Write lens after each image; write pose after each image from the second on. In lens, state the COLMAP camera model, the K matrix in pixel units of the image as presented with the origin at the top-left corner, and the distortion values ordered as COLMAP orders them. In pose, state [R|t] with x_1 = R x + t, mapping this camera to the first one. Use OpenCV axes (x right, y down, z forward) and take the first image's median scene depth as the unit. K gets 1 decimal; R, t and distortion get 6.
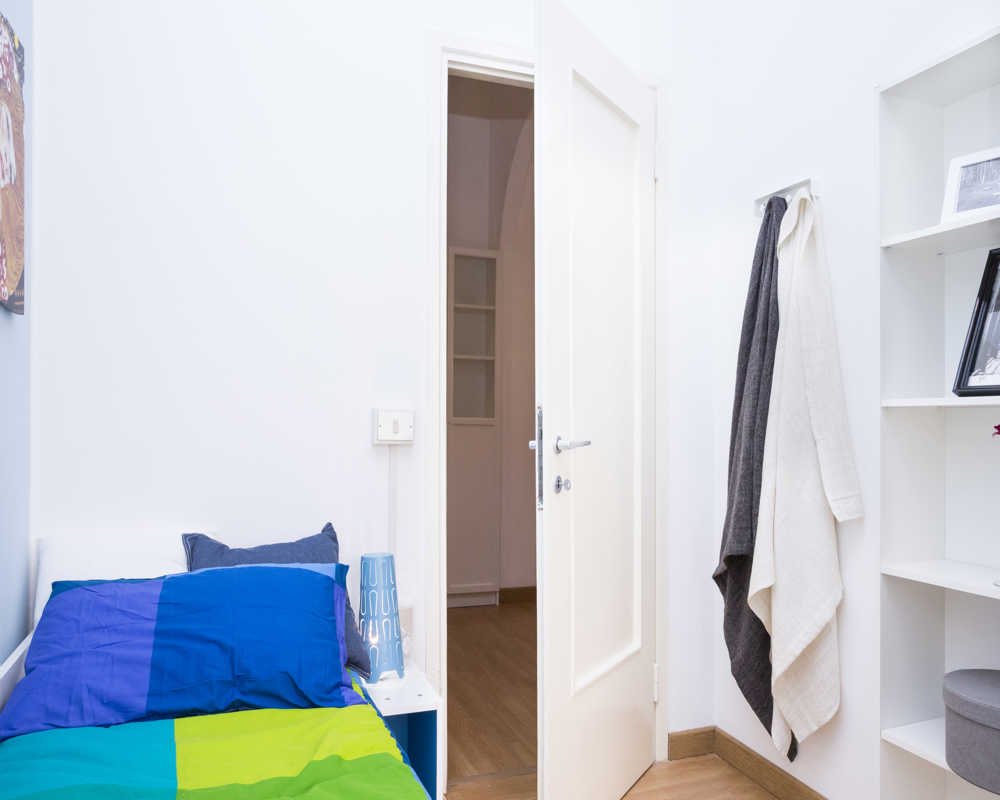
lens RADIAL K [[718.9, 0, 442.5], [0, 718.9, 413.1], [0, 0, 1]] dist [0.003909, 0.007253]
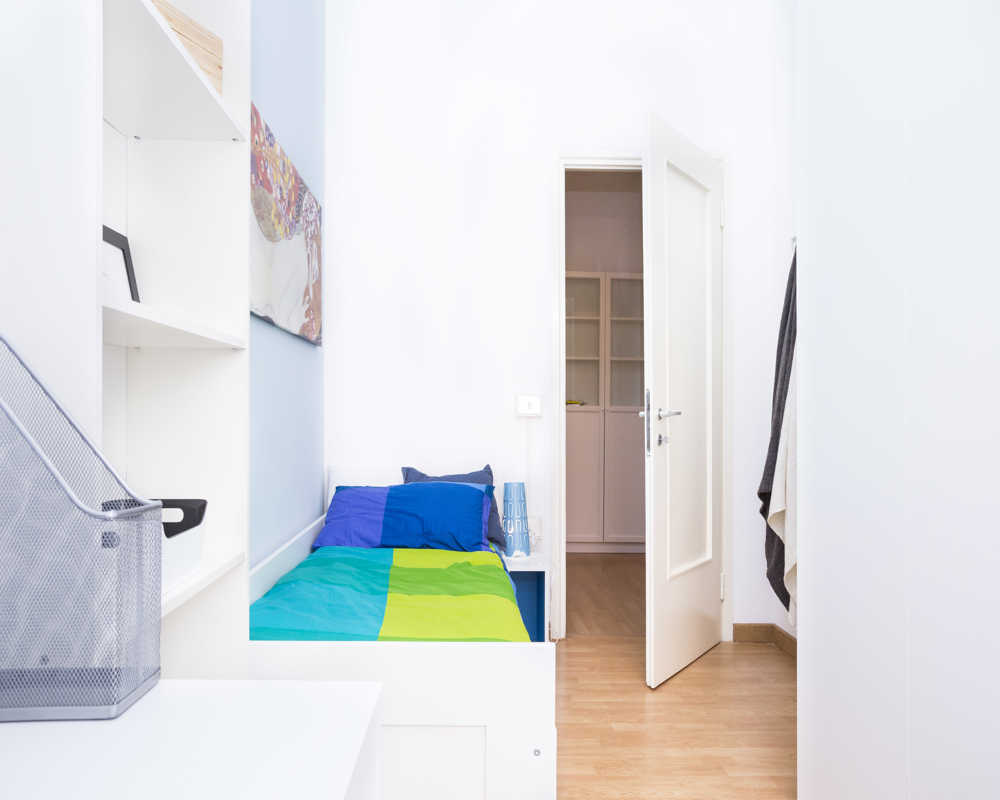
lens RADIAL K [[698.7, 0, 500.0], [0, 698.7, 400.0], [0, 0, 1]] dist [-0.005357, 0.066134]
pose [[0.969445, -0.015488, -0.244821, 0.278549], [0.011665, 0.999786, -0.017056, 0.037195], [0.245033, 0.013679, 0.969418, -0.571699]]
